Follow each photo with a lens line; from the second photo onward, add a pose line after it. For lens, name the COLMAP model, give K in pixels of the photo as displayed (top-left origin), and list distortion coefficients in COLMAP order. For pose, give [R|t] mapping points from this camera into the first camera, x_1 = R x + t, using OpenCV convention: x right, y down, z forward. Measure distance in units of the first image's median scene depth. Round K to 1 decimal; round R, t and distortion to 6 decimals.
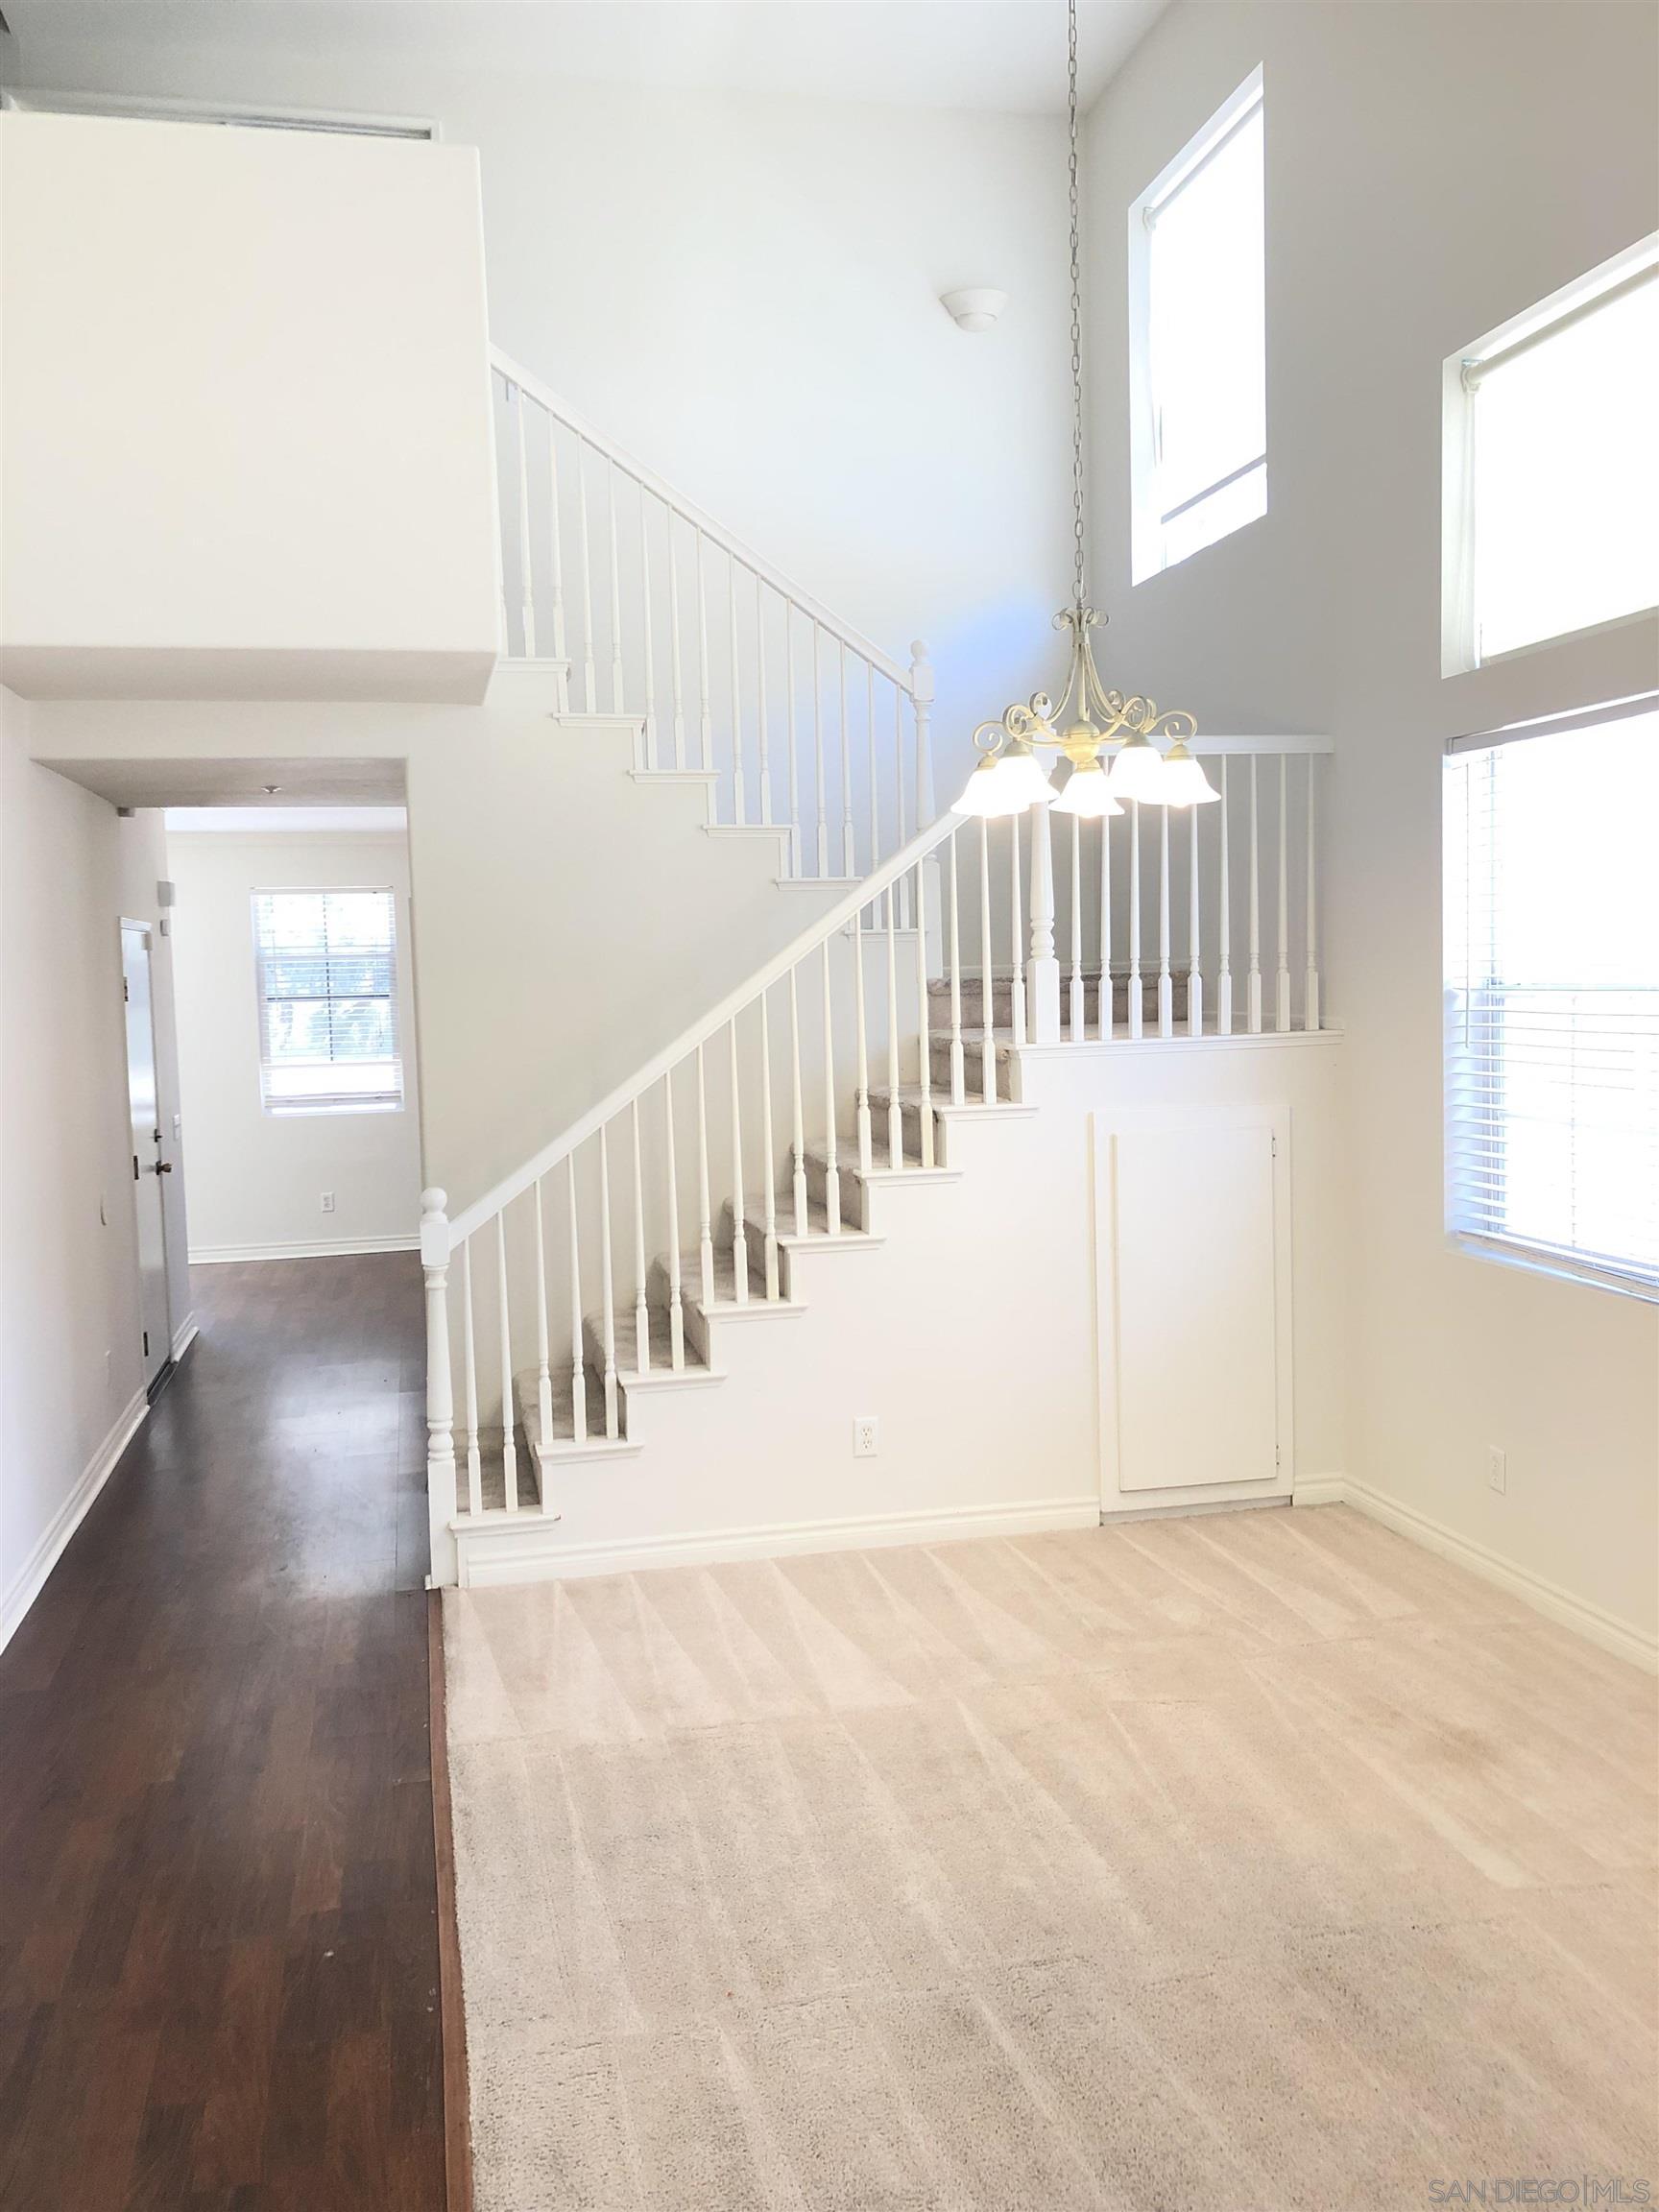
lens RADIAL K [[1853.2, 0, 838.2], [0, 1853.2, 1113.3], [0, 0, 1]] dist [0.029622, -0.013137]
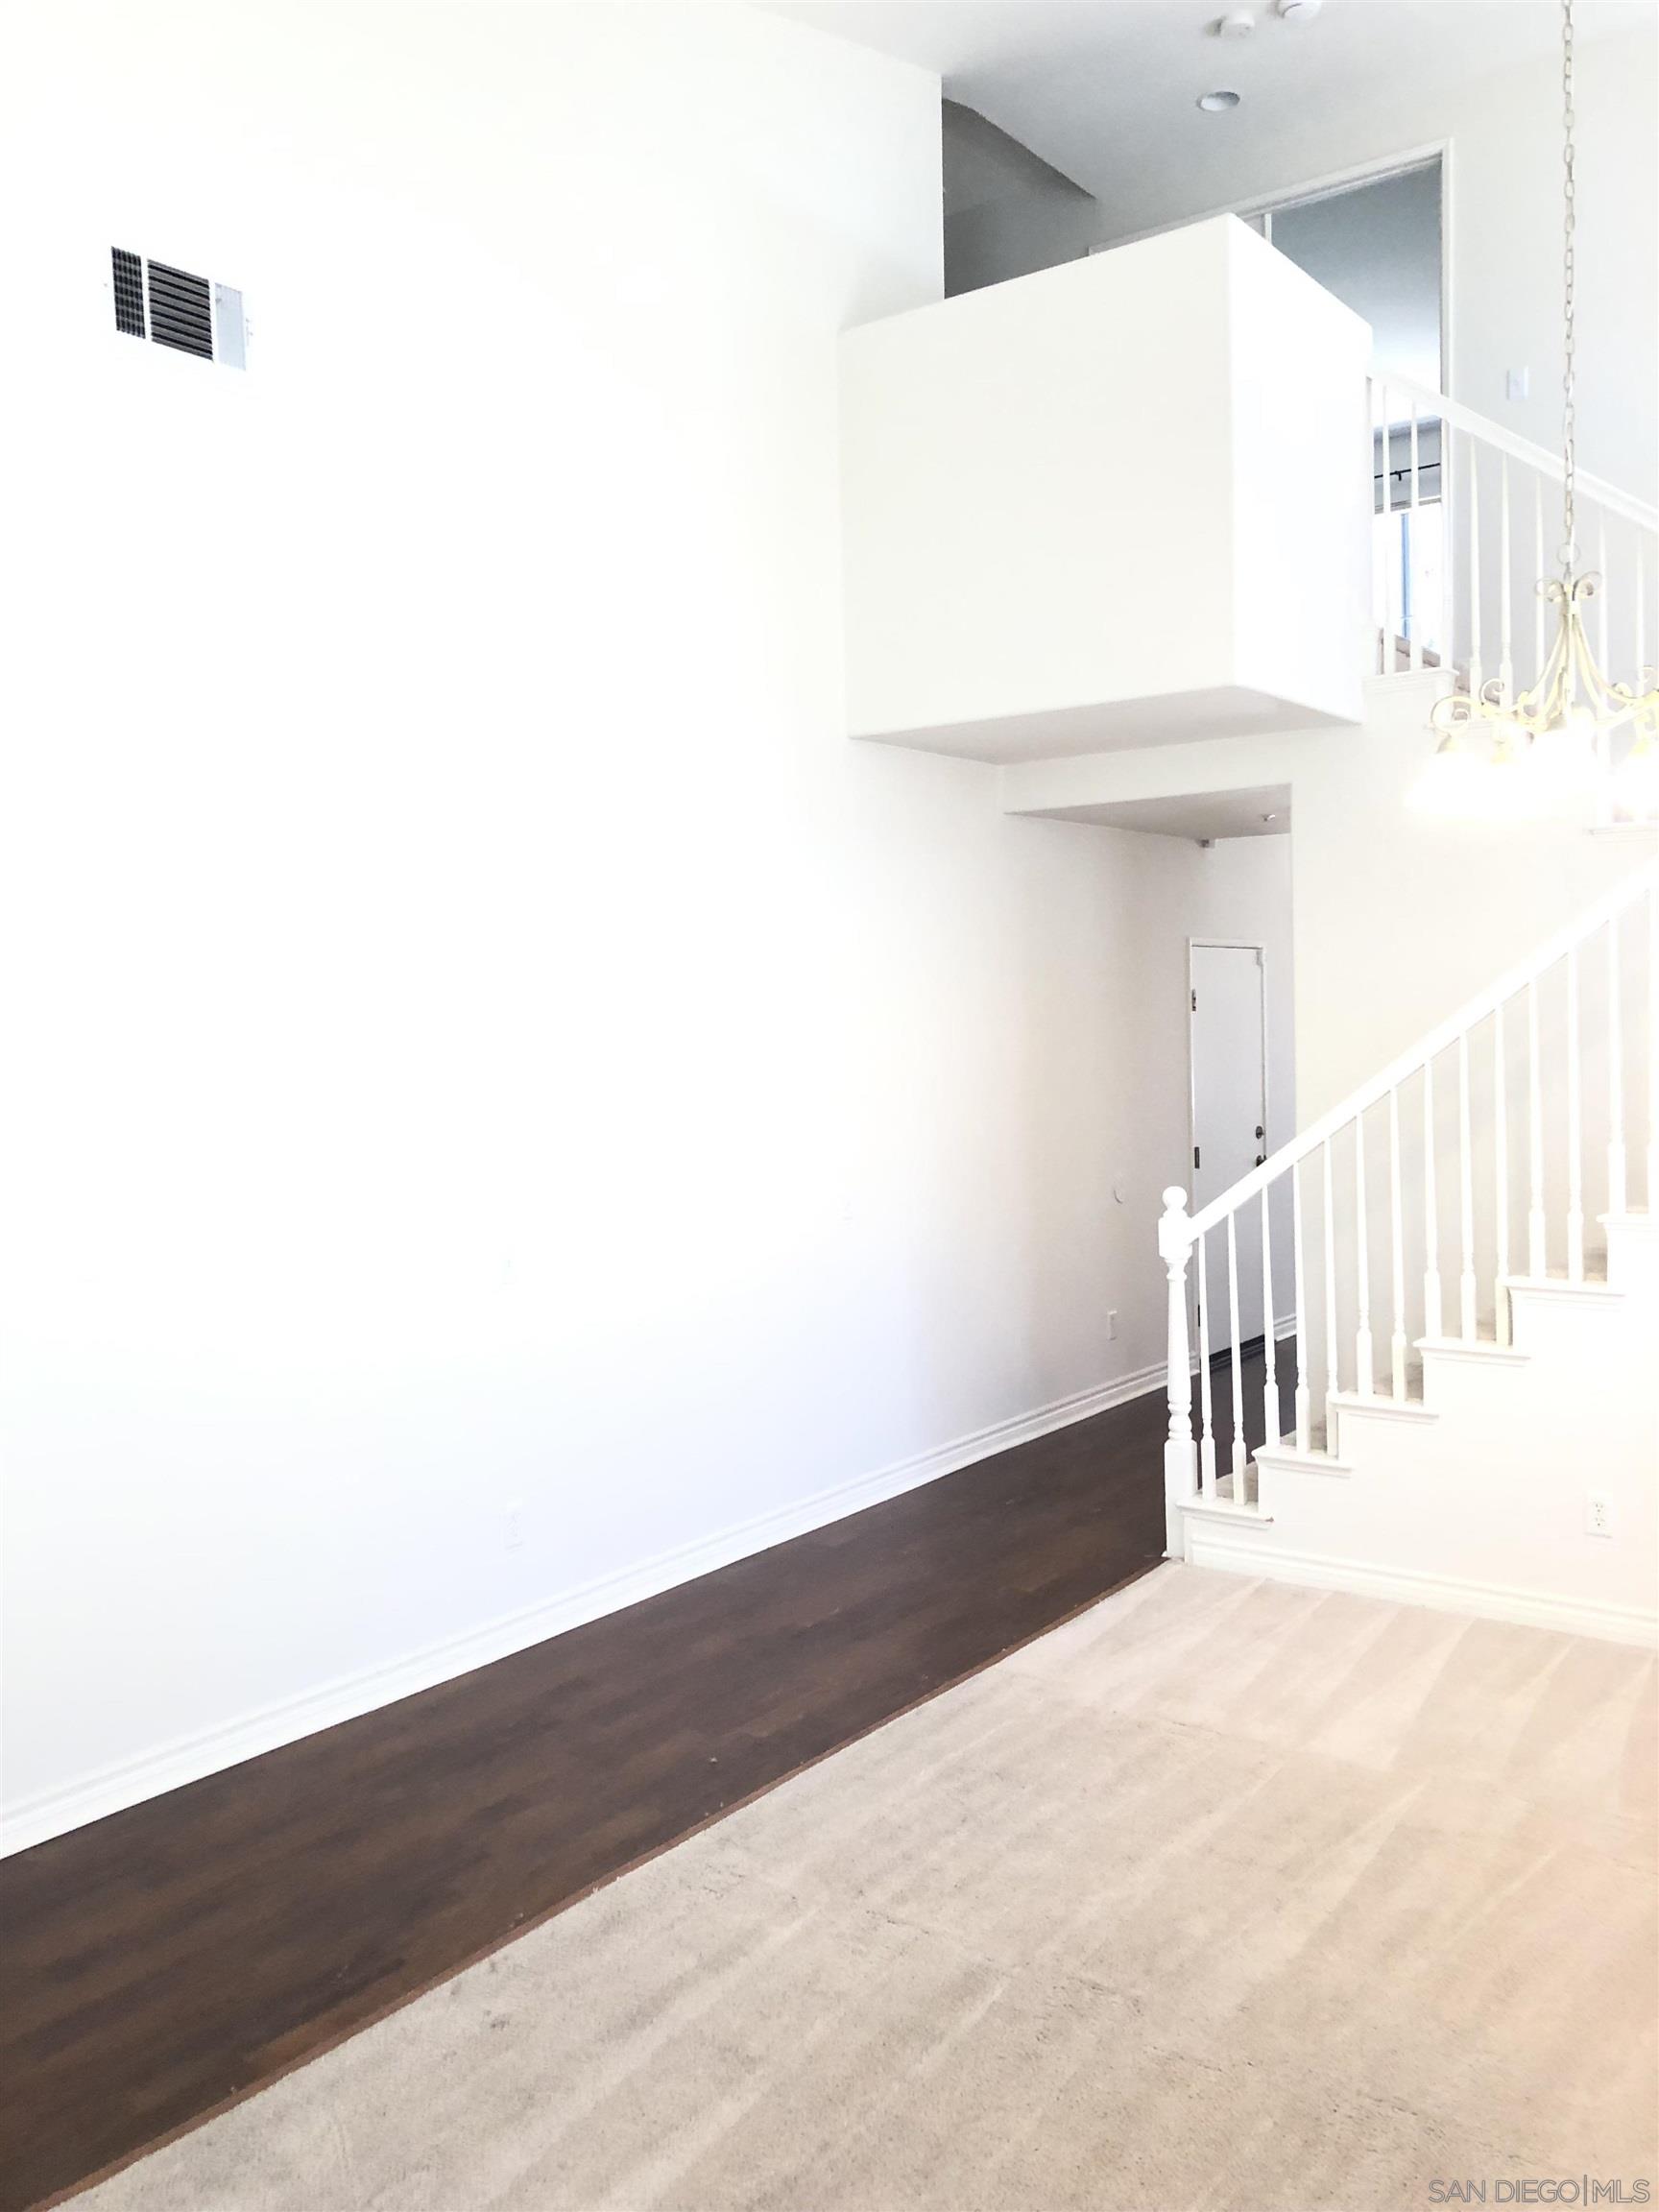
lens RADIAL K [[1853.2, 0, 848.2], [0, 1853.2, 1097.6], [0, 0, 1]] dist [0.029622, -0.013137]
pose [[0.665873, 0.054694, -0.744058, 0.504201], [-0.065319, 0.997753, 0.014888, -0.017124], [0.743201, 0.038688, 0.667949, 0.146604]]
